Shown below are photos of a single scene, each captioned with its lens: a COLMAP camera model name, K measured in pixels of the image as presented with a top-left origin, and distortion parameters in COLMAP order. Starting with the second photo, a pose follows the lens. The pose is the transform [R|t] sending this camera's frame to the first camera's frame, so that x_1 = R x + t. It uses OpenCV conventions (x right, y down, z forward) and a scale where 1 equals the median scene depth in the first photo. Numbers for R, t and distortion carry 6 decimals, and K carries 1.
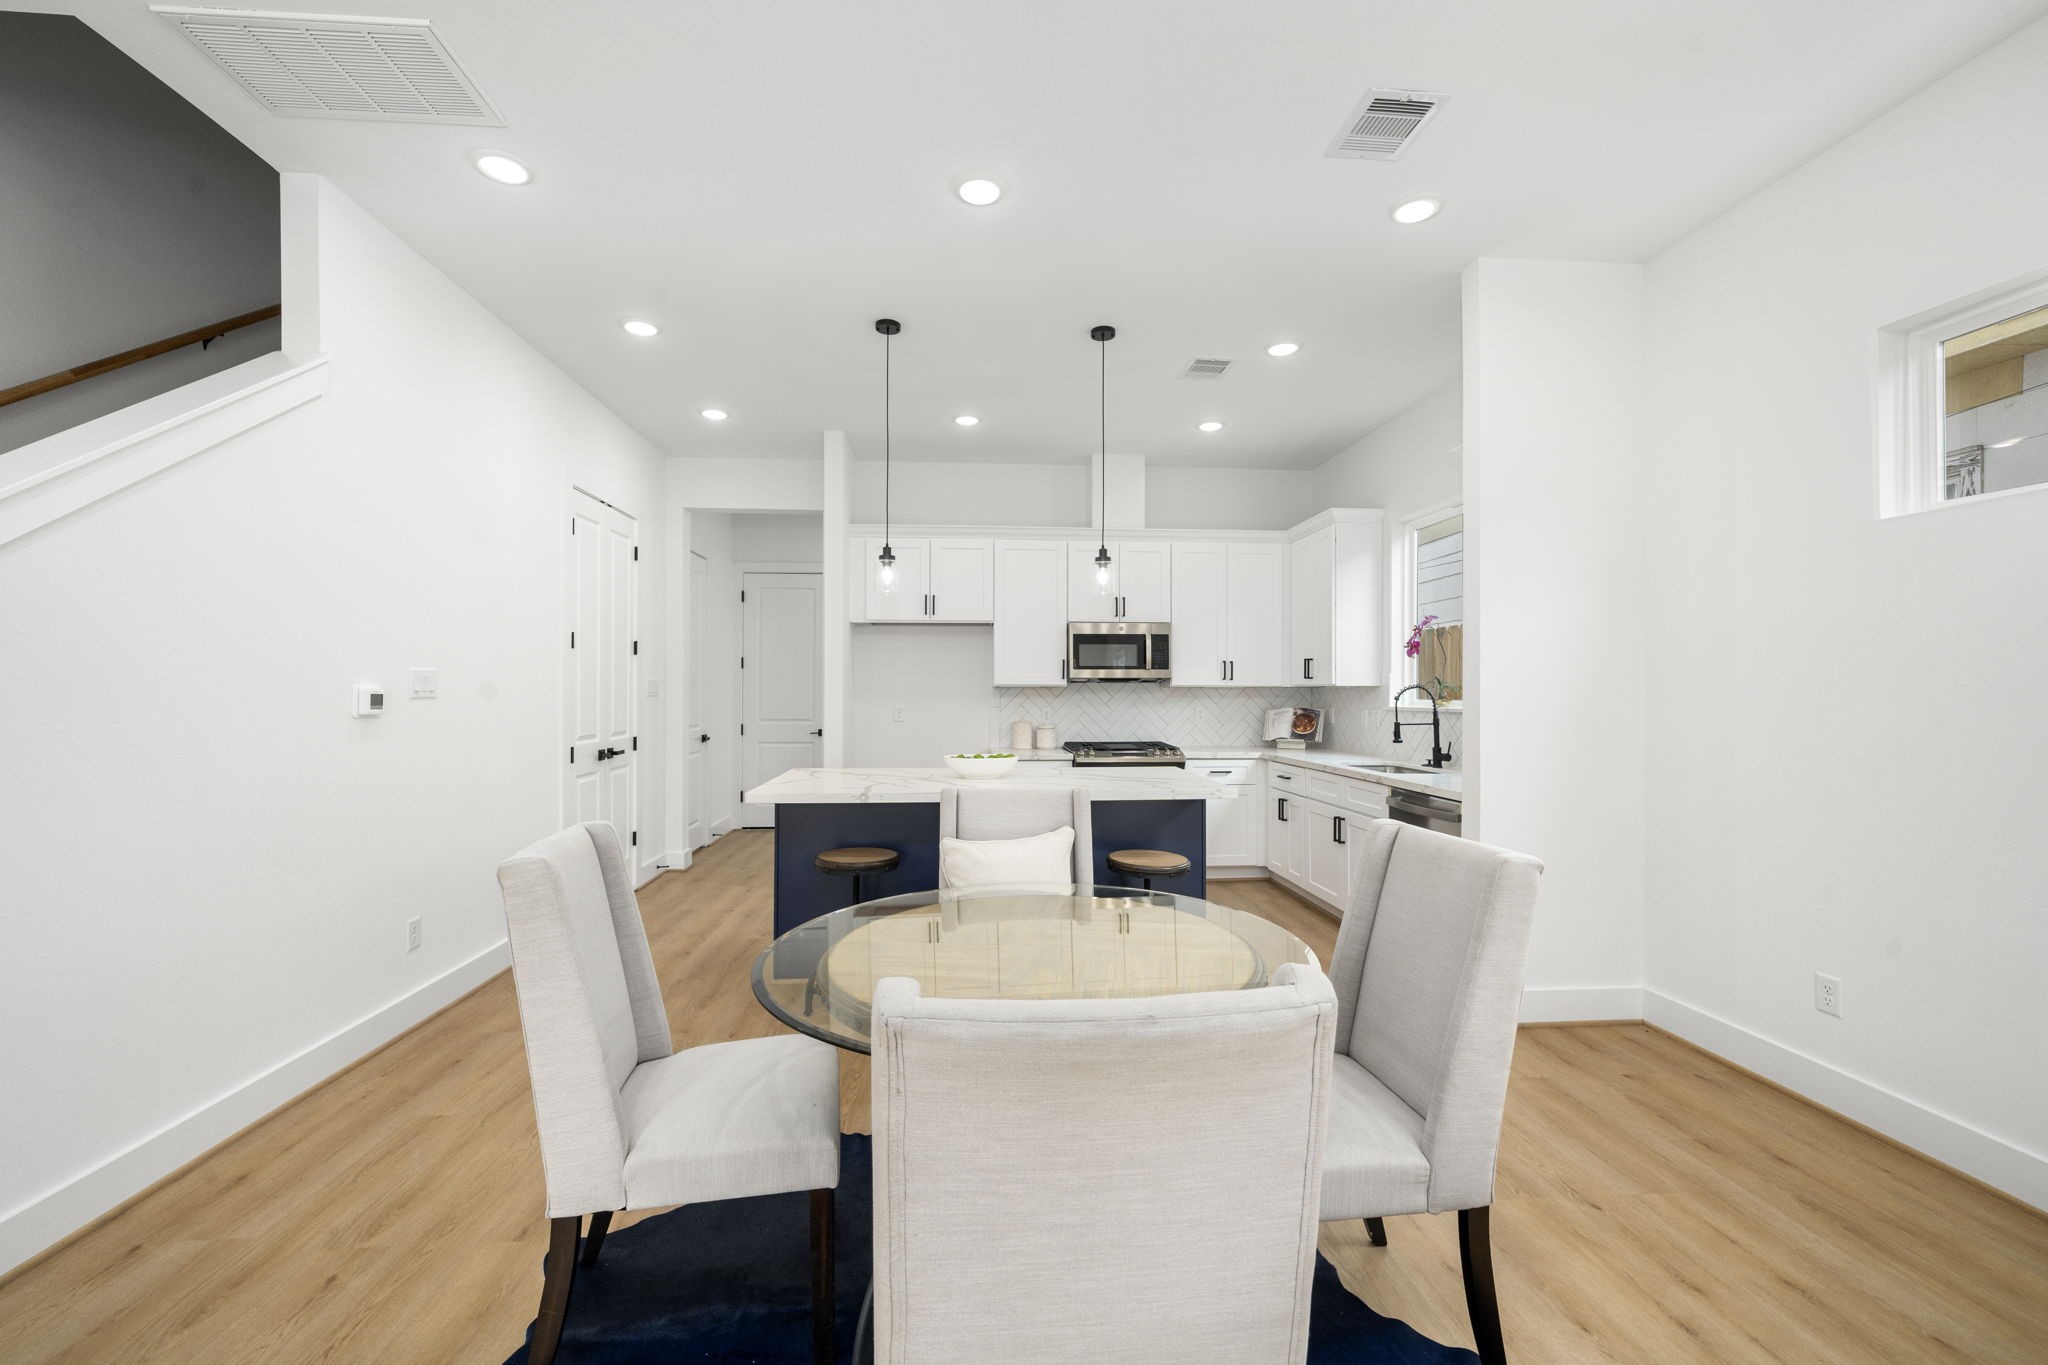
lens RADIAL K [[841.8, 0, 1019.0], [0, 841.8, 686.9], [0, 0, 1]] dist [0.005108, 0.000562]
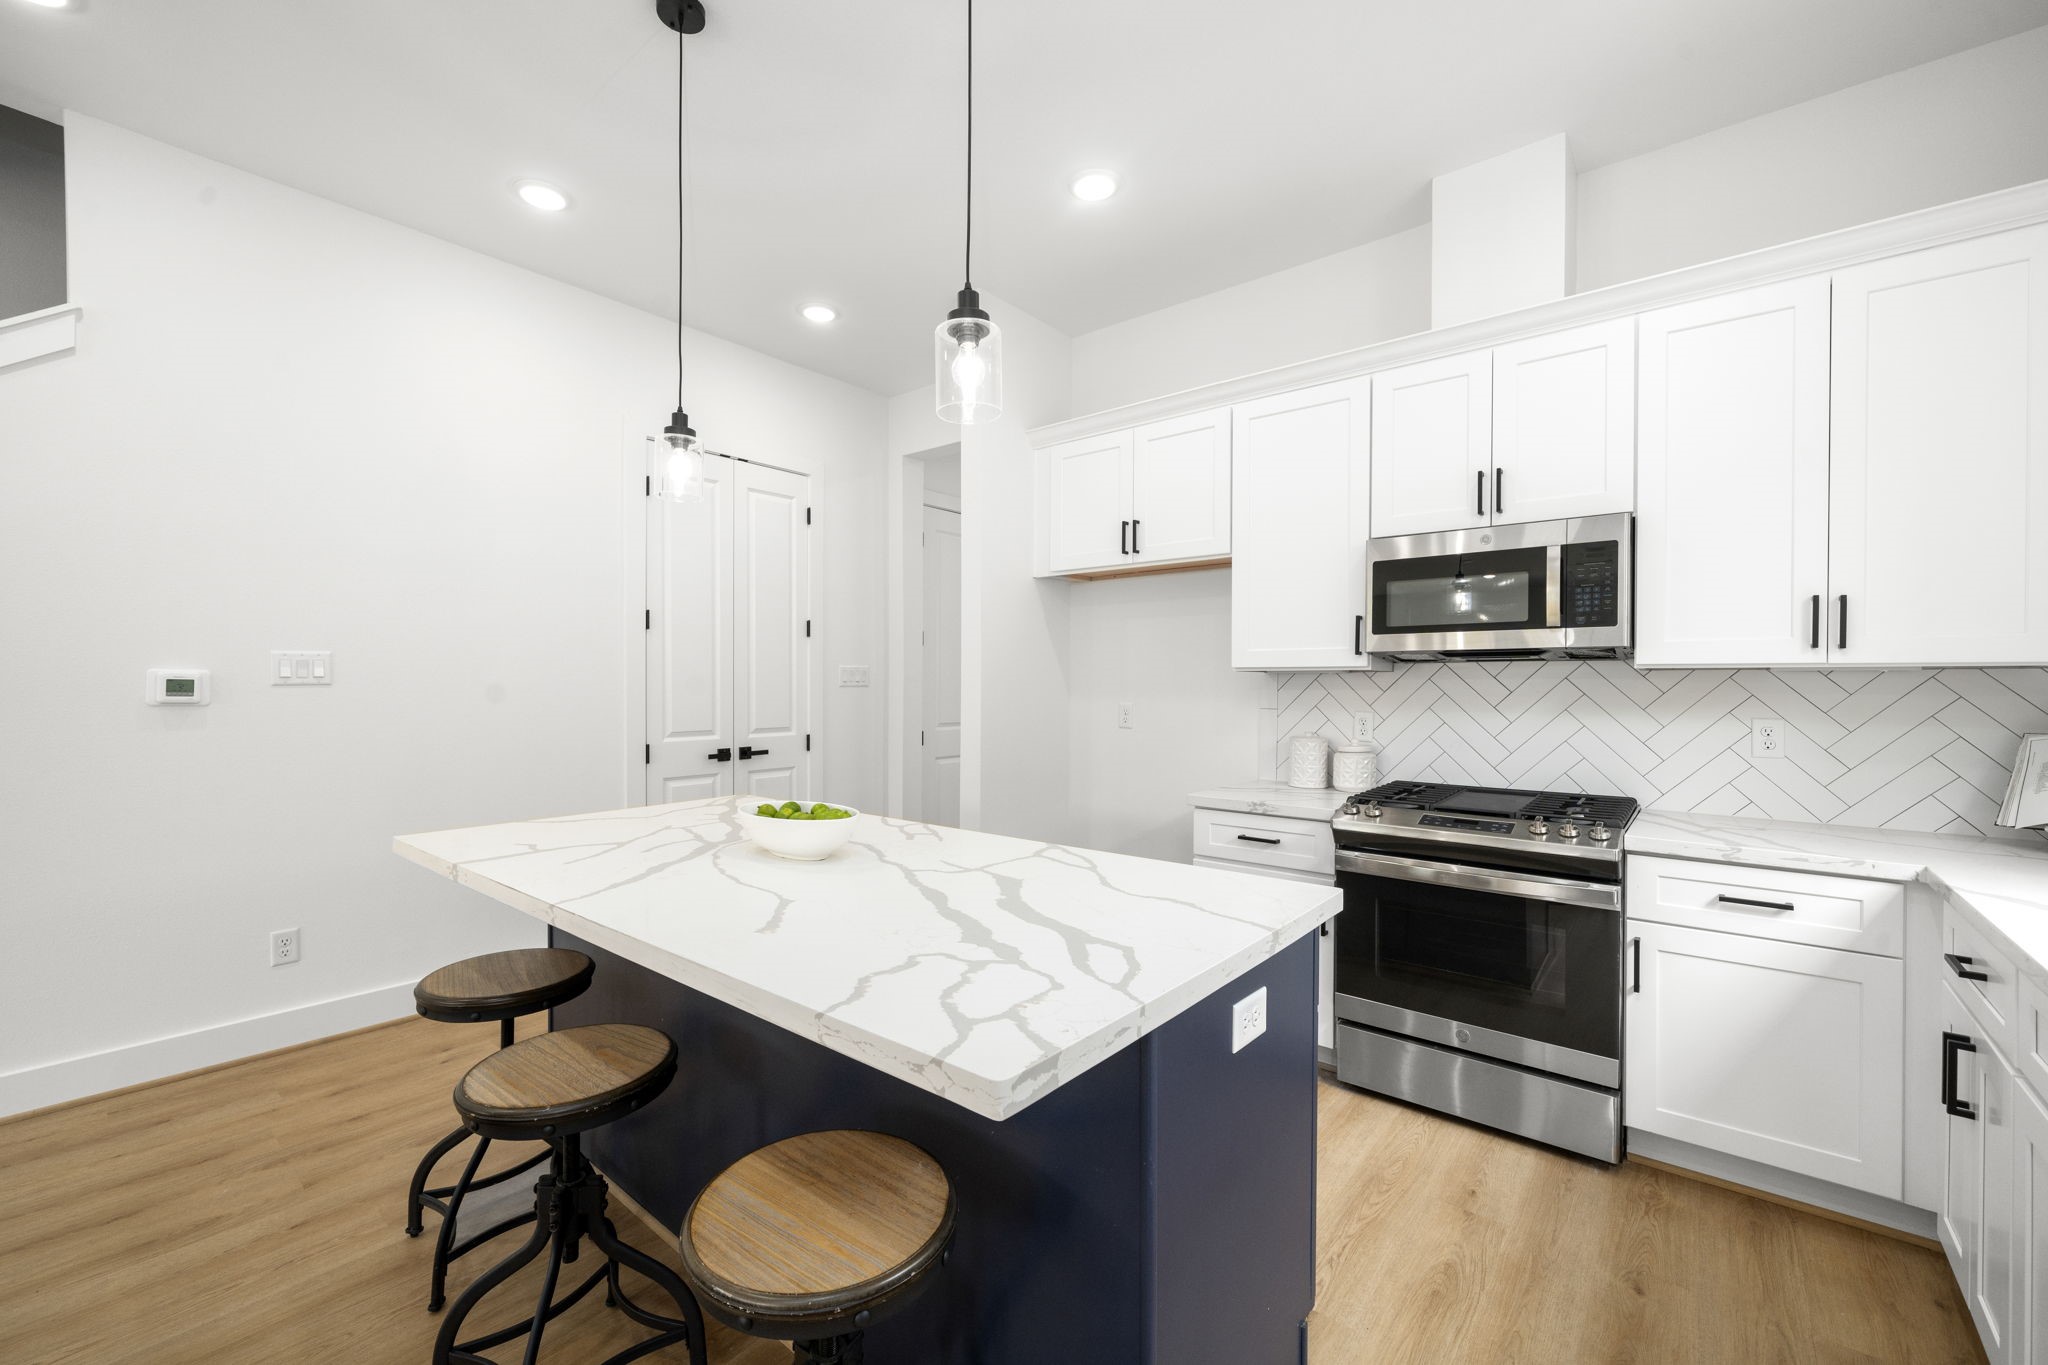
lens RADIAL K [[841.8, 0, 1025.9], [0, 841.8, 687.9], [0, 0, 1]] dist [0.005108, 0.000562]
pose [[0.712361, 0.004494, -0.701799, 0.263237], [0.001583, 0.999967, 0.008010, 0.005850], [0.701811, -0.006817, 0.712330, 0.507084]]
